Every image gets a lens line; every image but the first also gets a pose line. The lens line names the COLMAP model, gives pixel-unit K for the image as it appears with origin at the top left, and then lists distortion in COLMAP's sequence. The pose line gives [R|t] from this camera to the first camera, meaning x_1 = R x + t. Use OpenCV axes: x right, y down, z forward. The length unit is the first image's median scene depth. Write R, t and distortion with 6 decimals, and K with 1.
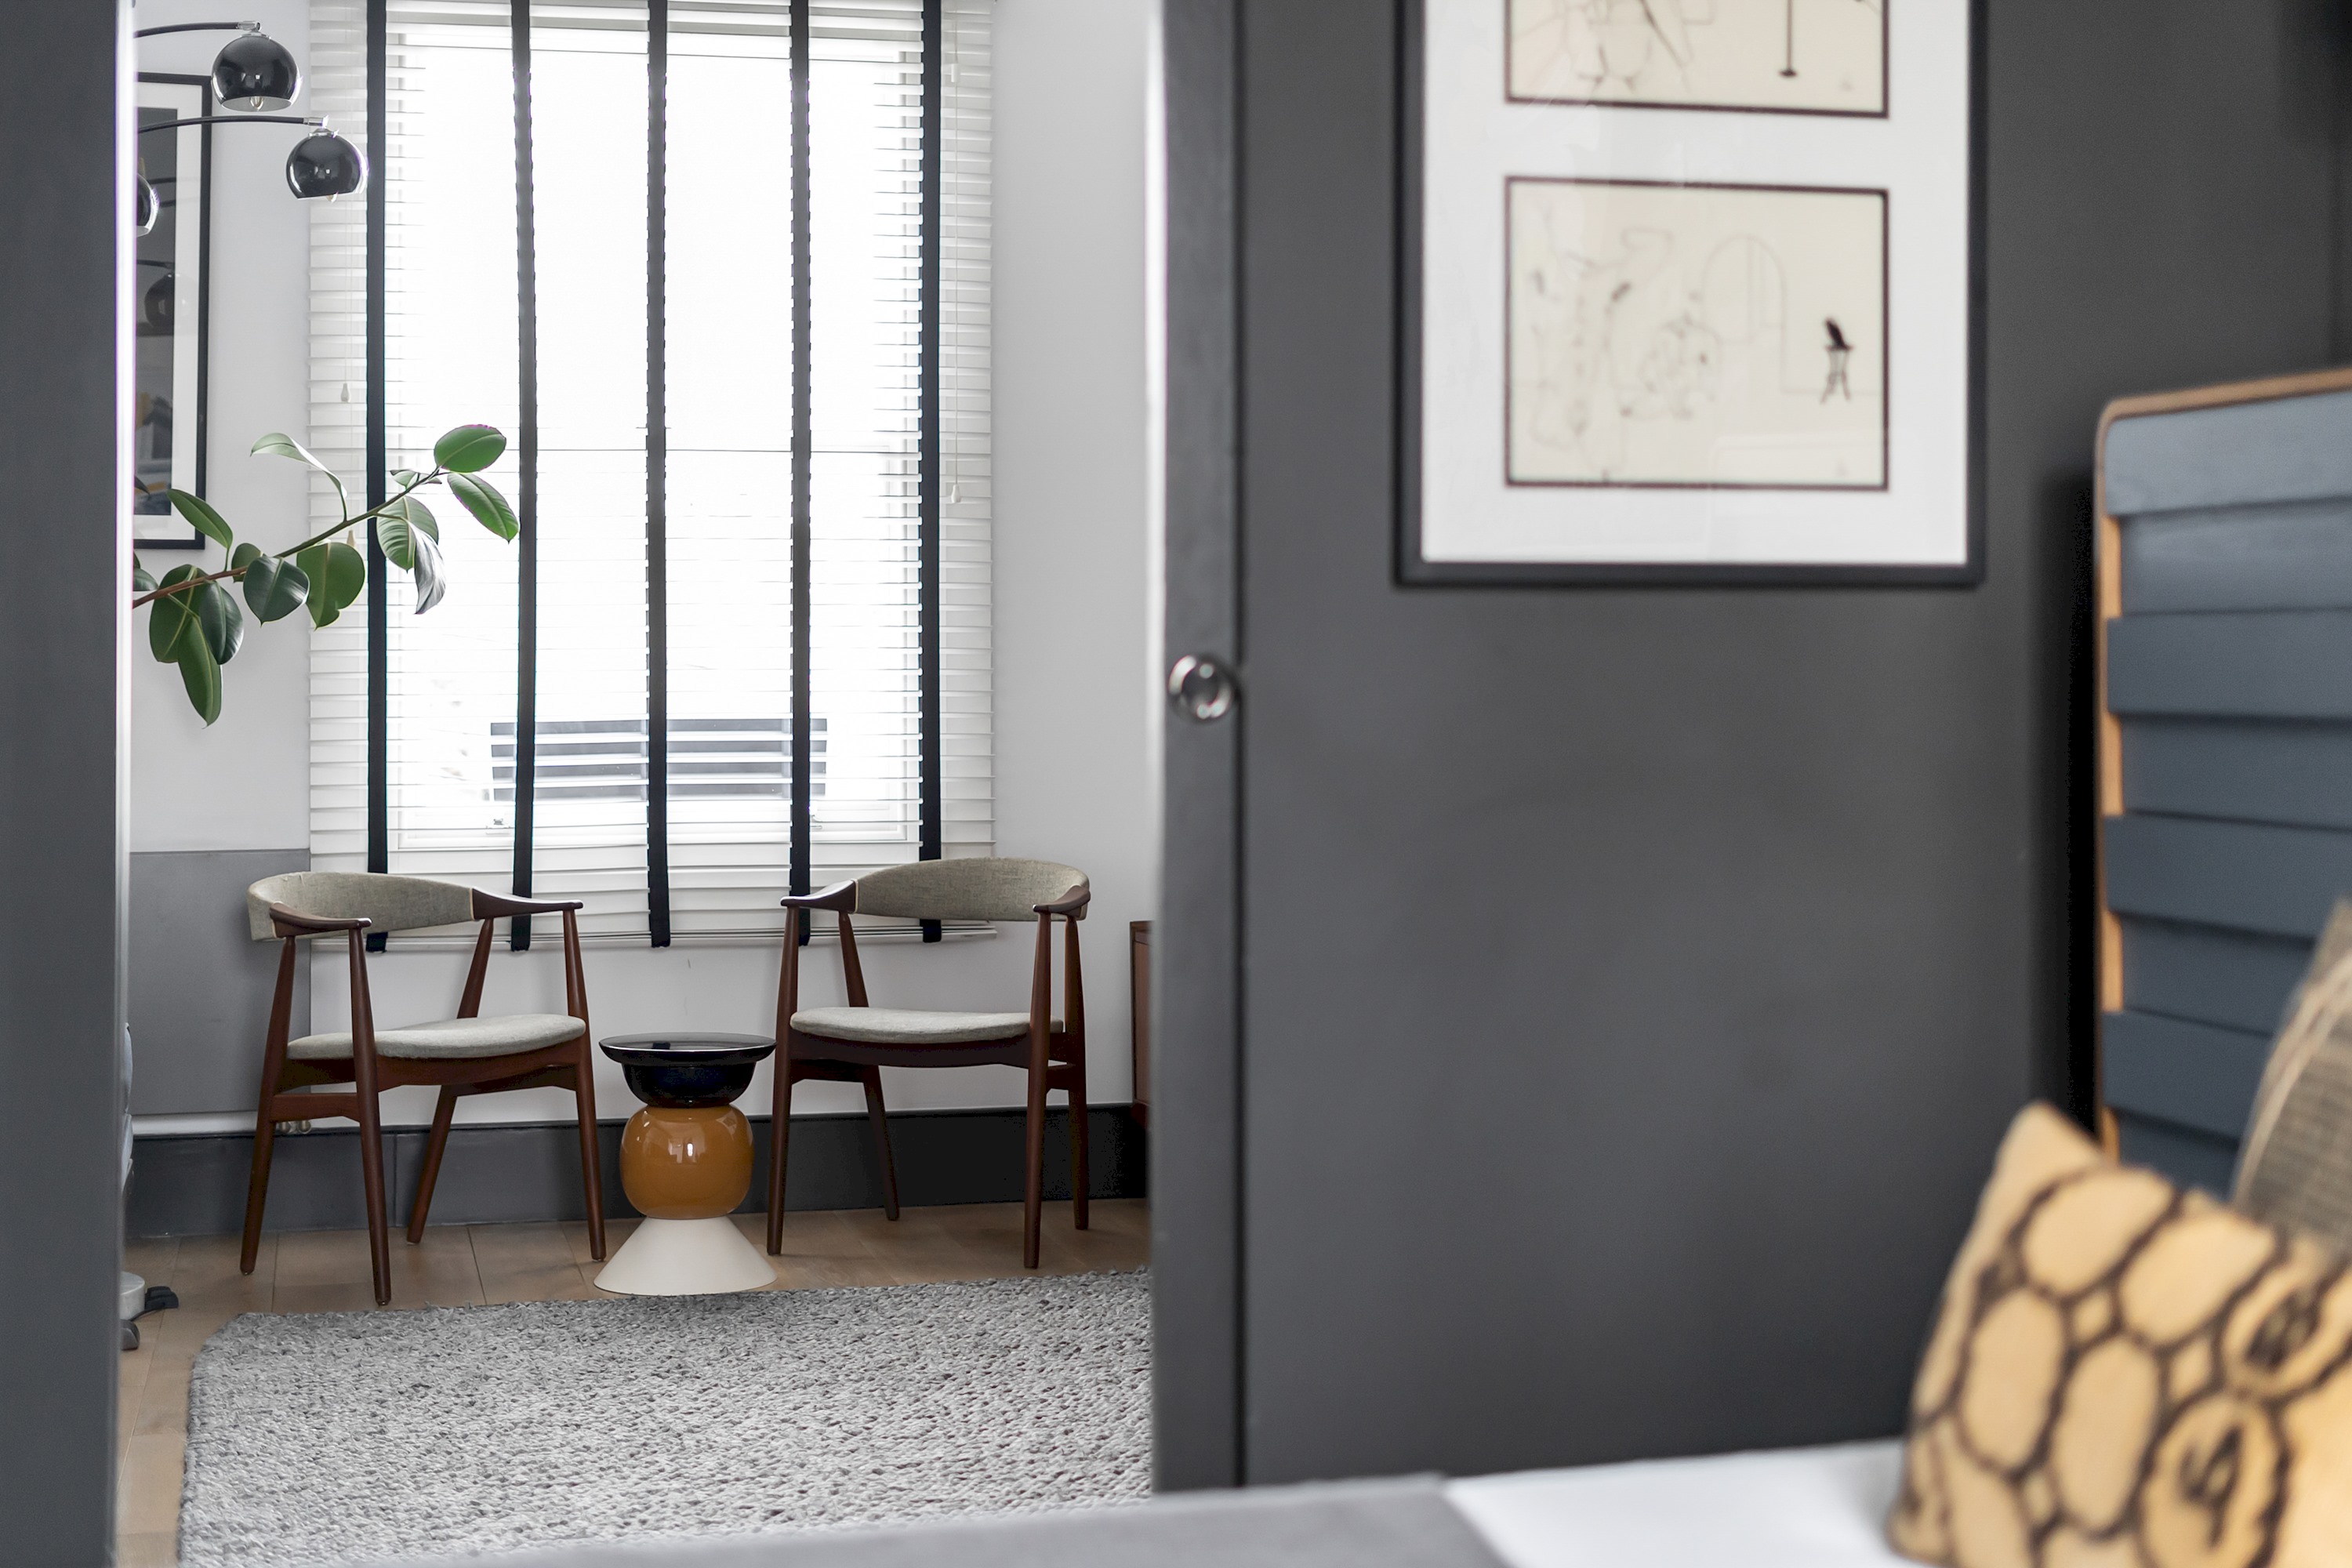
lens RADIAL K [[3550.0, 0, 1170.7], [0, 3550.0, 563.9], [0, 0, 1]] dist [-0.027111, 0.058162]
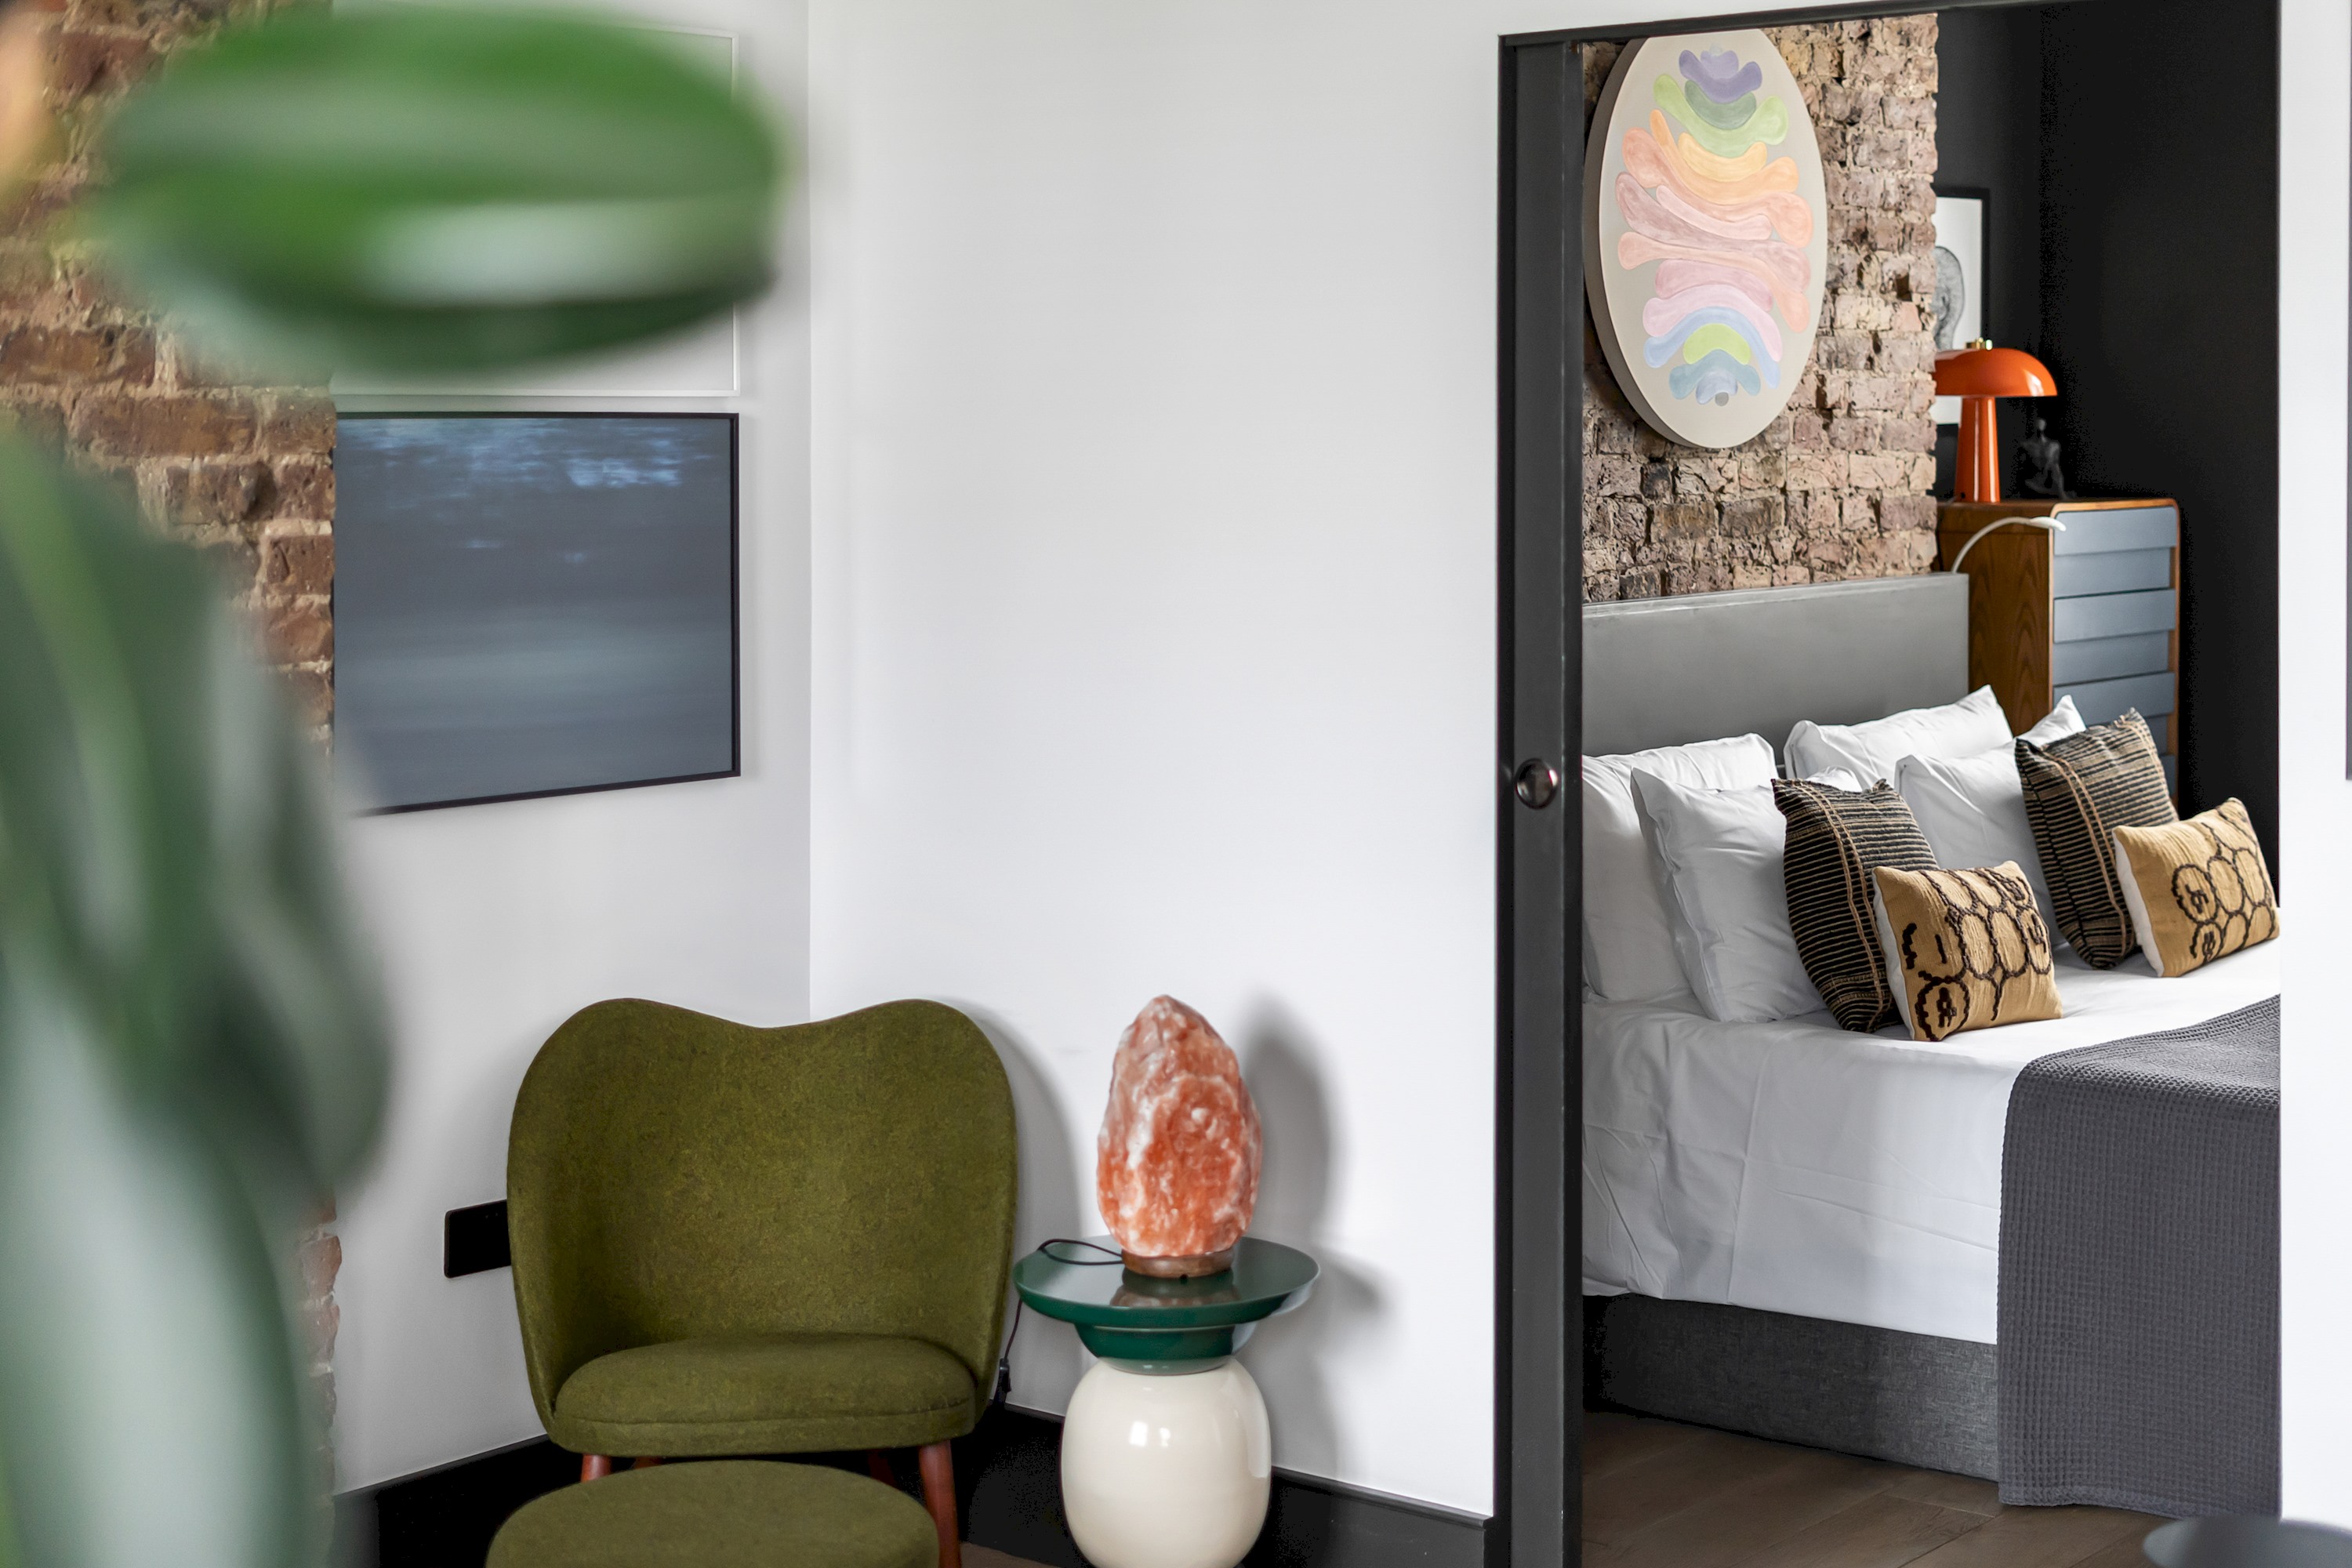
lens RADIAL K [[3602.1, 0, 1258.1], [0, 3602.1, 537.6], [0, 0, 1]] dist [0.001952, 0.186076]
pose [[-0.619101, -0.021791, 0.785009, -0.474611], [-0.011358, 0.999759, 0.018795, -0.039361], [-0.785229, 0.002720, -0.619199, 0.933774]]
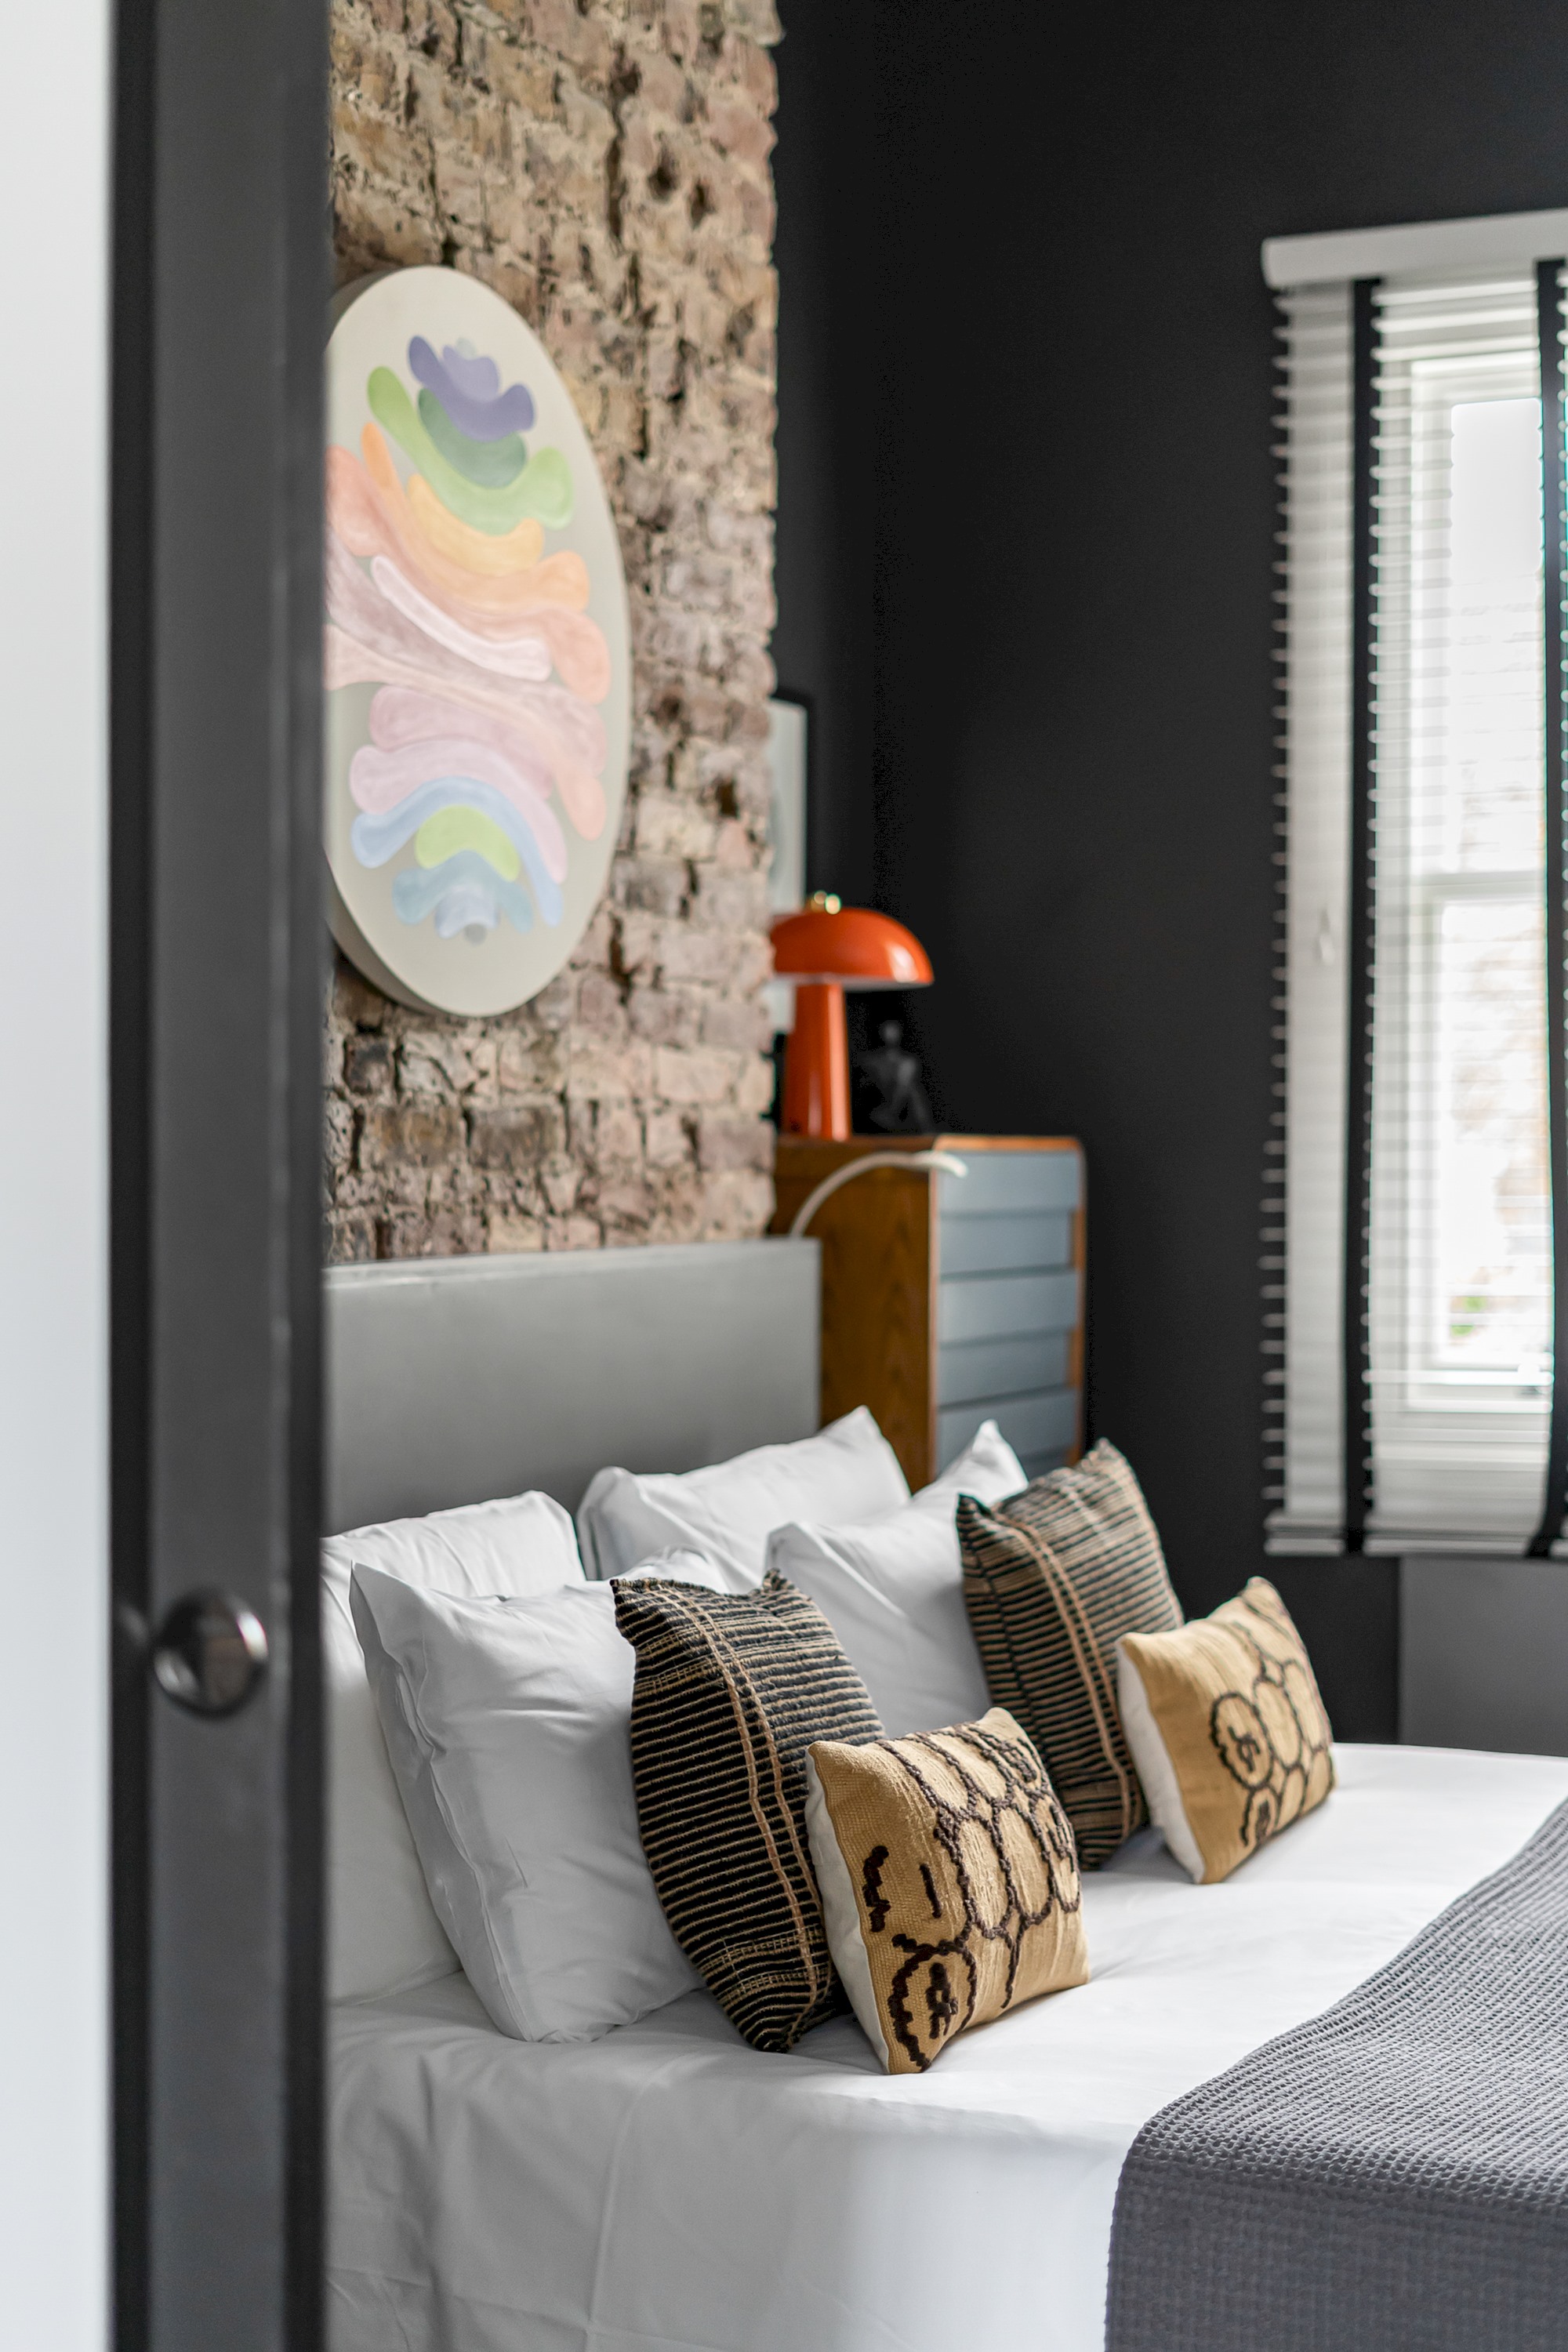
lens RADIAL K [[3550.0, 0, 741.2], [0, 3550.0, 1238.0], [0, 0, 1]] dist [-0.027111, 0.058162]
pose [[-0.793388, -0.014239, 0.608549, -0.176783], [-0.014999, 0.999880, 0.003840, -0.013819], [-0.608531, -0.006081, -0.793507, 0.666529]]
